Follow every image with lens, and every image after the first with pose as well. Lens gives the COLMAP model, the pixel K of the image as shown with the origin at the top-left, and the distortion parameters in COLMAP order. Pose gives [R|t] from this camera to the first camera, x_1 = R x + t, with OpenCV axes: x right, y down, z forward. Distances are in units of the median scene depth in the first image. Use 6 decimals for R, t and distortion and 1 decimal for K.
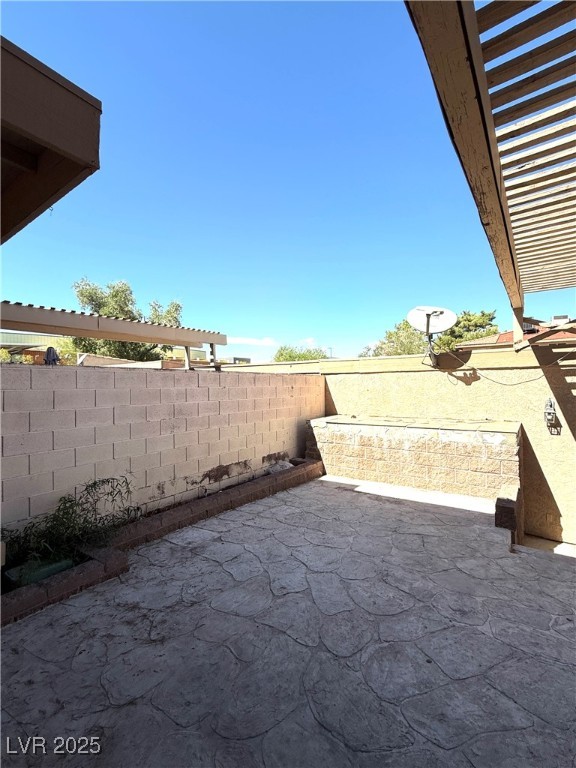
lens RADIAL K [[351.5, 0, 288.9], [0, 351.5, 387.4], [0, 0, 1]] dist [-0.000447, -0.000670]
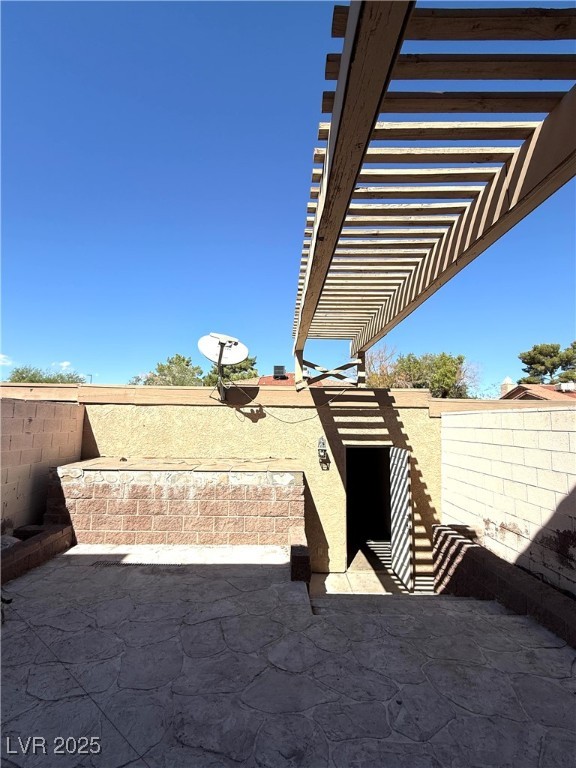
lens RADIAL K [[351.5, 0, 288.9], [0, 351.5, 387.4], [0, 0, 1]] dist [-0.000447, -0.000670]
pose [[0.803169, 0.080014, 0.590353, 0.007043], [-0.021687, 0.994210, -0.105245, -0.002345], [-0.595356, 0.071726, 0.800254, 0.179935]]
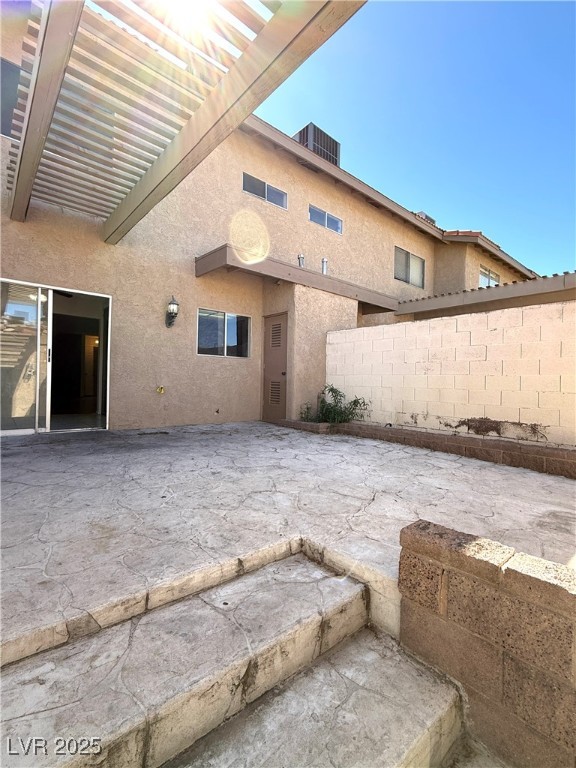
lens RADIAL K [[351.5, 0, 288.9], [0, 351.5, 387.4], [0, 0, 1]] dist [-0.000447, -0.000670]
pose [[-0.226355, 0.021808, -0.973801, 0.746183], [-0.020247, 0.999428, 0.027088, 0.125100], [0.973835, 0.025848, -0.225784, 0.685284]]
